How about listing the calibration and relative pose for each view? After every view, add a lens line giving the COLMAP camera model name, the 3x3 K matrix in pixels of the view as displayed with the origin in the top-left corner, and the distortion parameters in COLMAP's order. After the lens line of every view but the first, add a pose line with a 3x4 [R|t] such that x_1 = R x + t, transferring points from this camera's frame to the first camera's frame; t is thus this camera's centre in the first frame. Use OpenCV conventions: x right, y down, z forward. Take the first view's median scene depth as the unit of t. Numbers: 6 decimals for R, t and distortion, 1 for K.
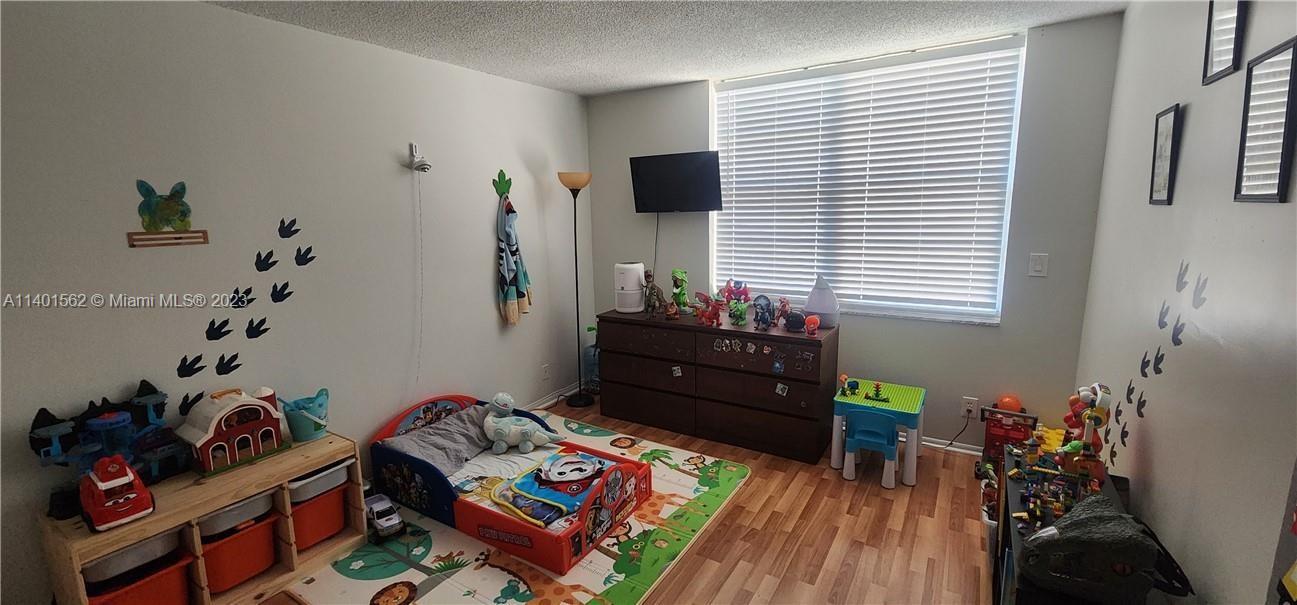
lens RADIAL K [[535.6, 0, 642.2], [0, 535.6, 304.4], [0, 0, 1]] dist [-0.002313, 0.000041]
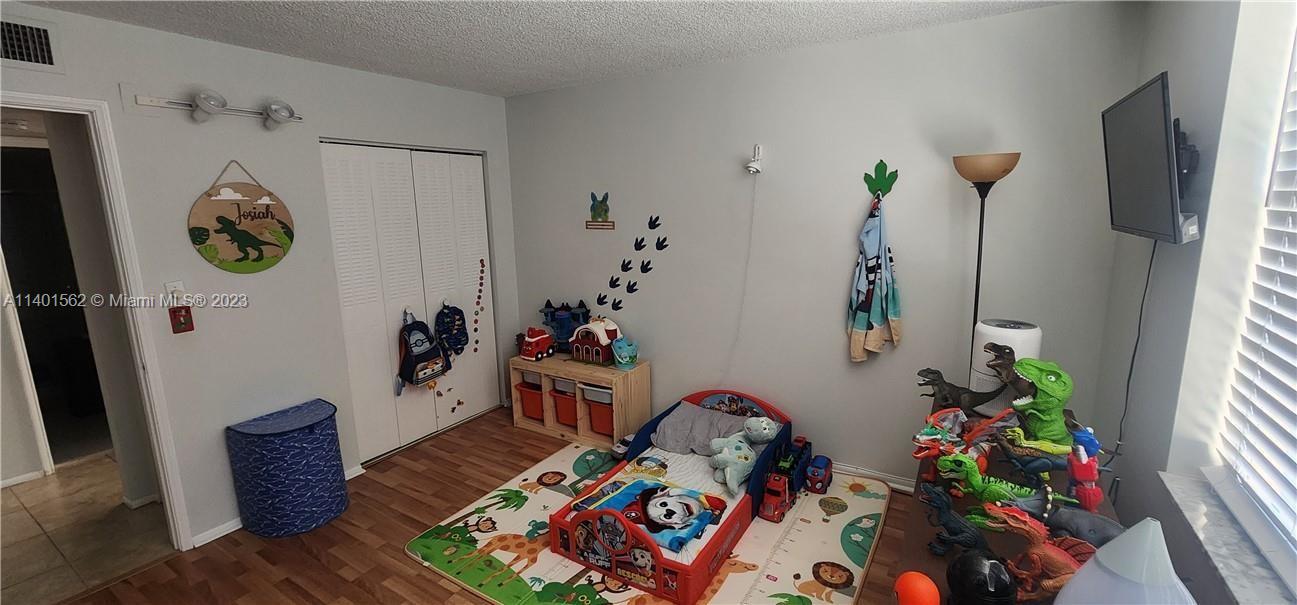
lens RADIAL K [[535.6, 0, 644.5], [0, 535.6, 299.4], [0, 0, 1]] dist [-0.002313, 0.000041]
pose [[-0.000868, 0.206317, -0.978485, 0.768287], [-0.161332, 0.965638, 0.203751, -0.236381], [0.986900, 0.158038, 0.032447, 0.989456]]
